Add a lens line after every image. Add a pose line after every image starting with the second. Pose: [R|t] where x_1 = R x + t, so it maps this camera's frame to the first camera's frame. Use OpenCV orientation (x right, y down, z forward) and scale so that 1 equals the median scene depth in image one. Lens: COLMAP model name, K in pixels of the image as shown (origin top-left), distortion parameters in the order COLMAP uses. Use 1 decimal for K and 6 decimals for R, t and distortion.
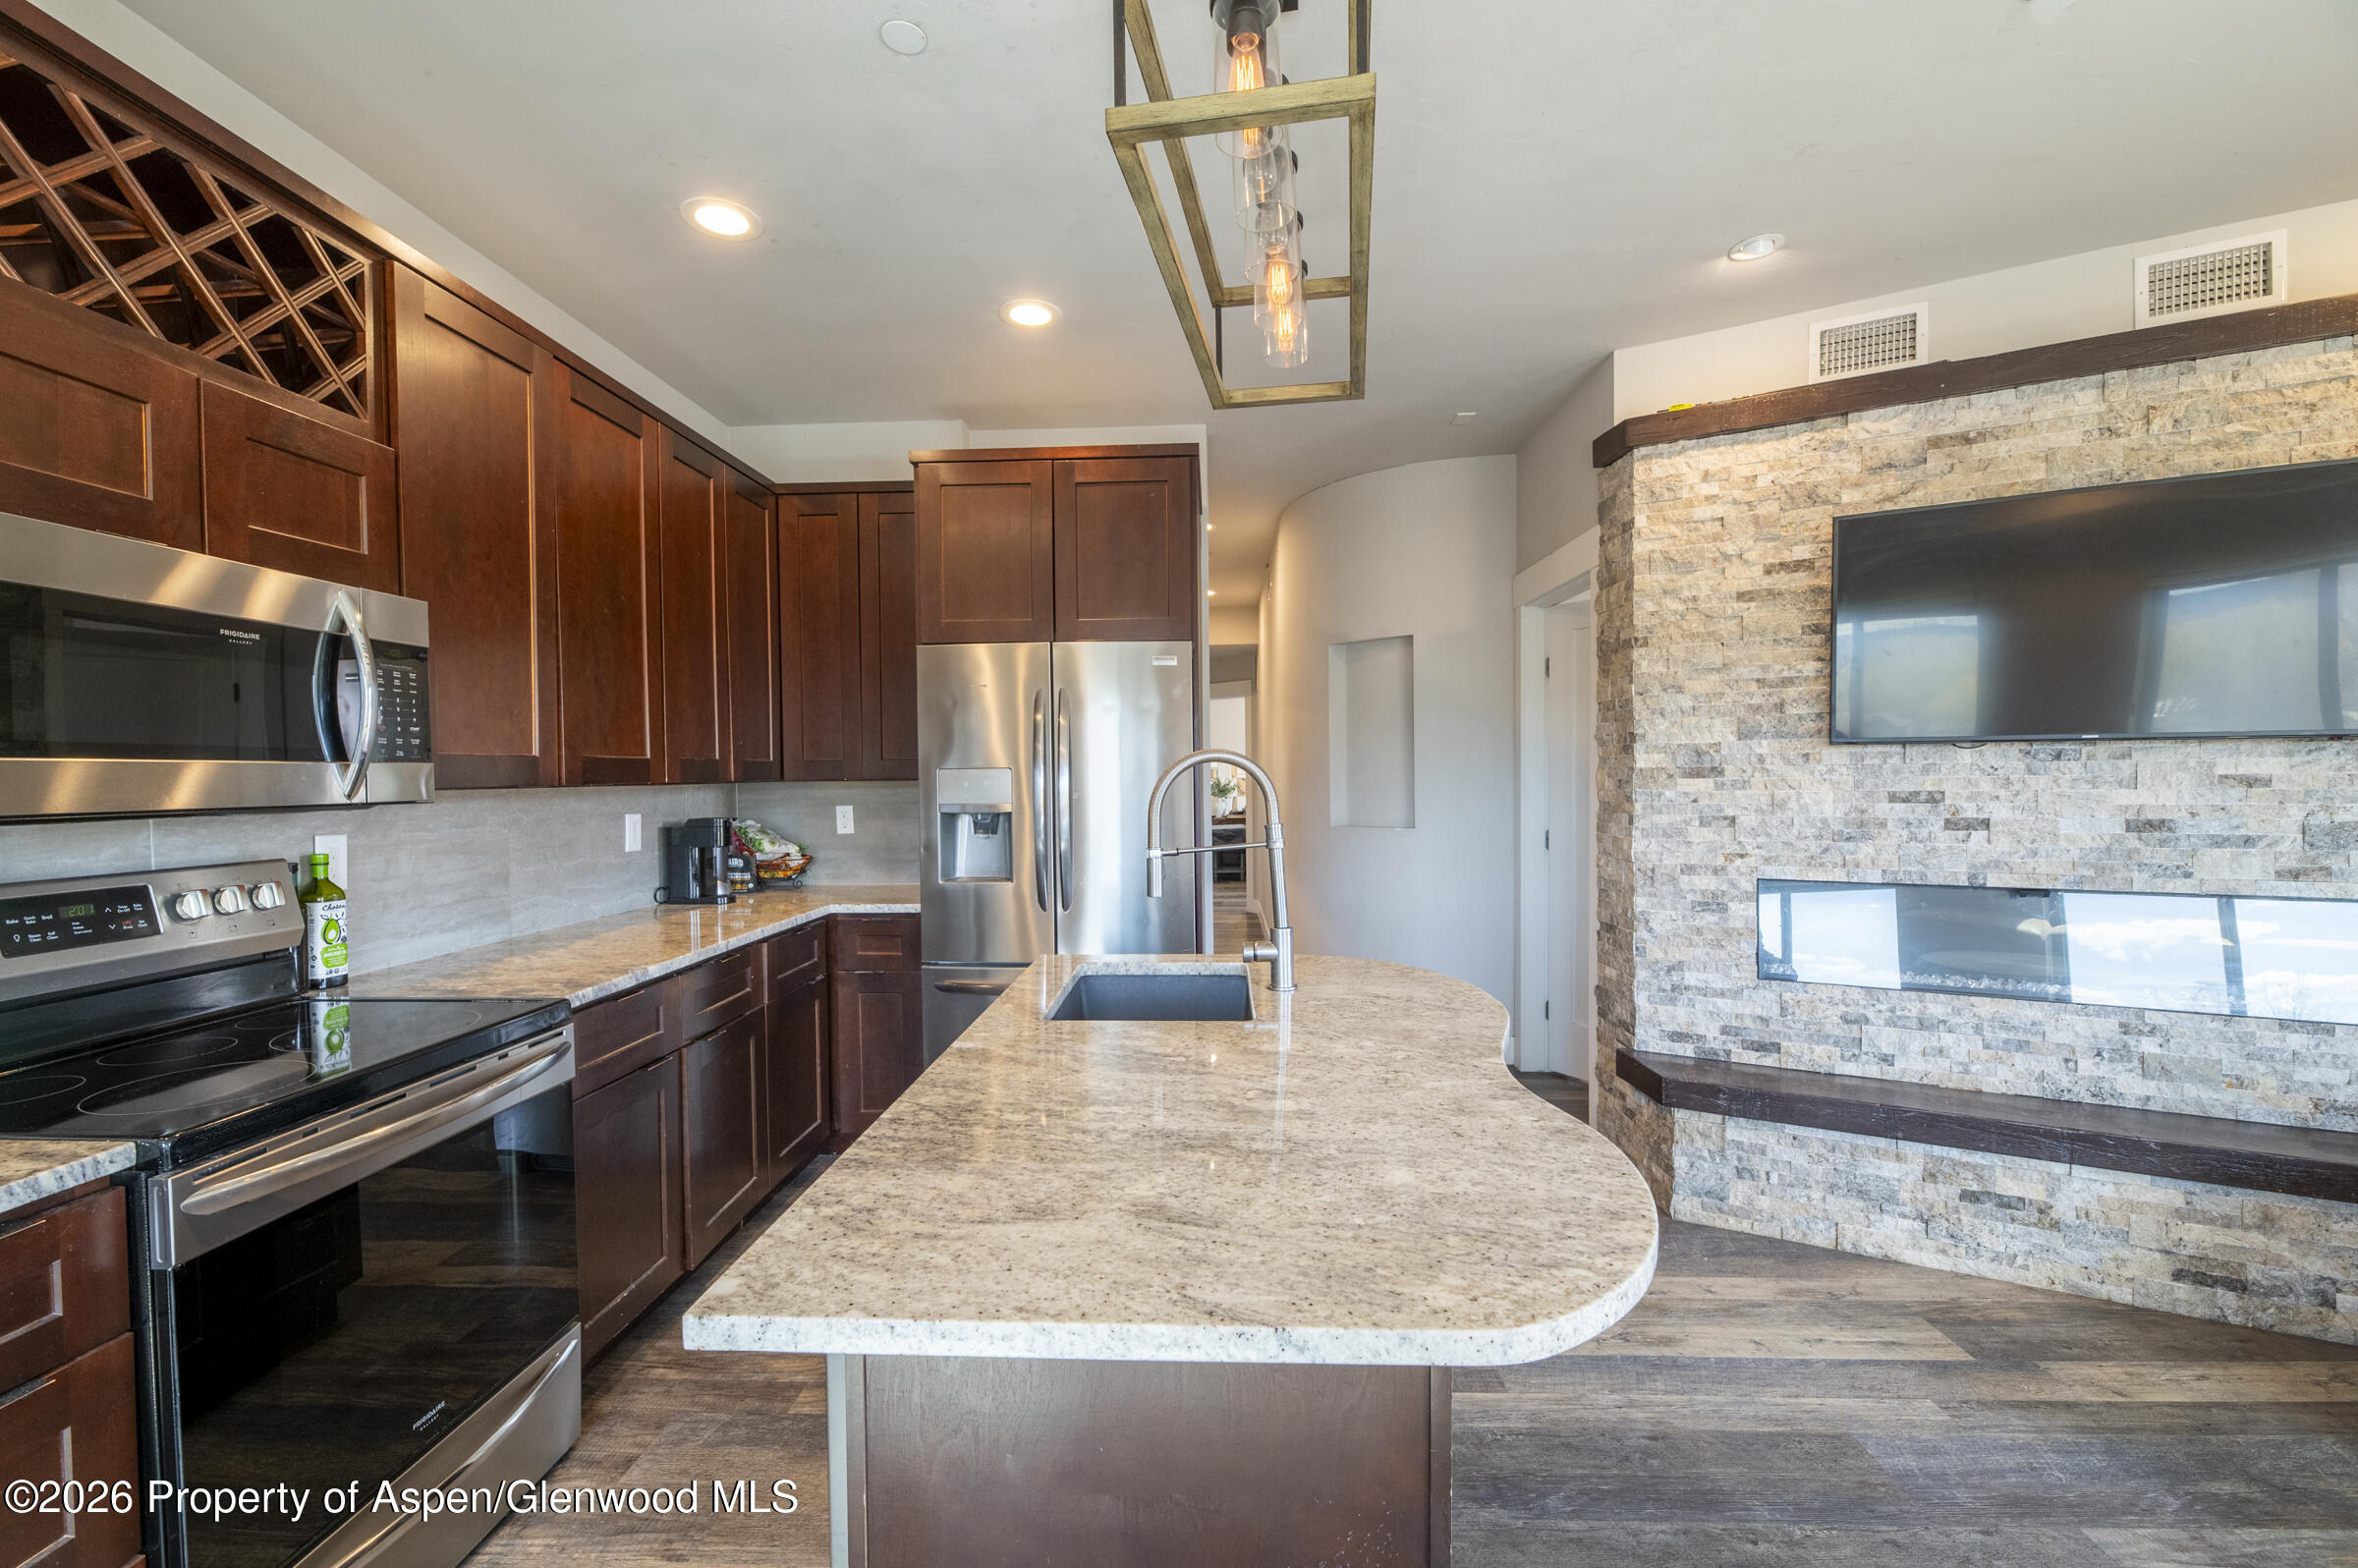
lens RADIAL K [[972.8, 0, 1173.8], [0, 972.8, 798.3], [0, 0, 1]] dist [0.000226, -0.003217]
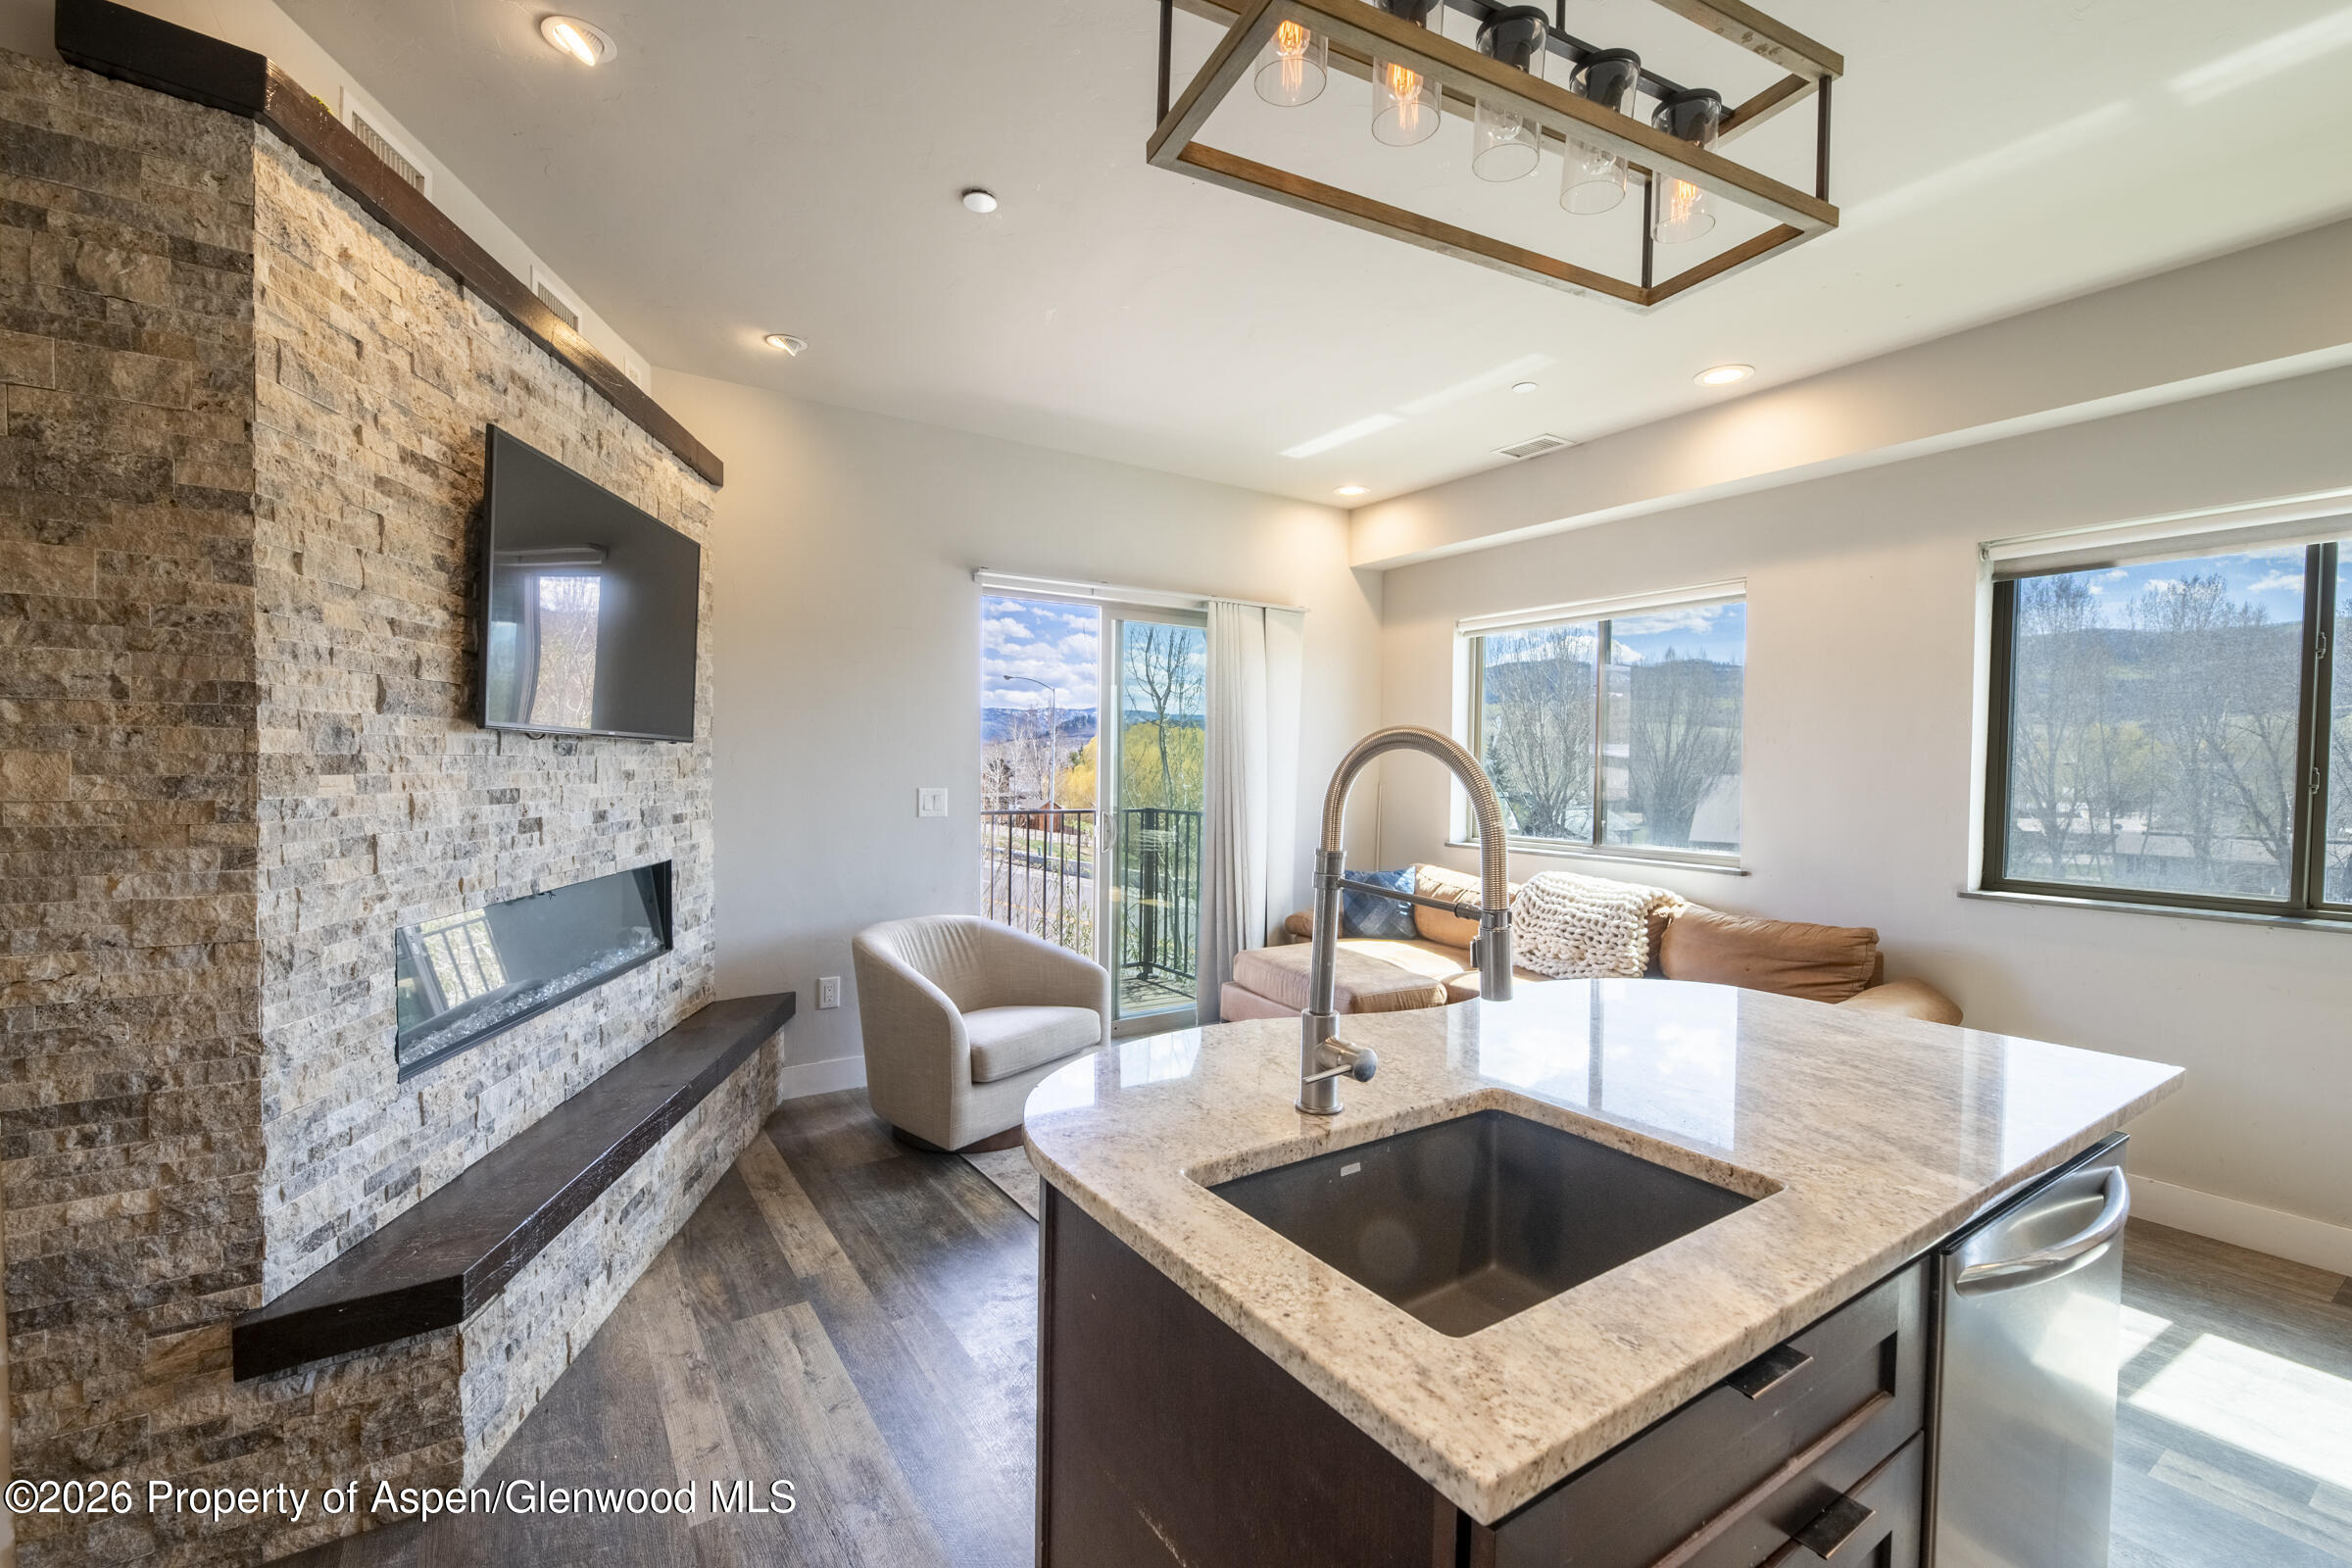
lens RADIAL K [[992.3, 0, 1168.5], [0, 992.3, 792.8], [0, 0, 1]] dist [0.001568, -0.003938]
pose [[-0.589776, -0.017709, 0.807373, -0.240895], [0.015956, 0.999309, 0.033574, -0.022753], [-0.807409, 0.032684, -0.589086, 1.003674]]
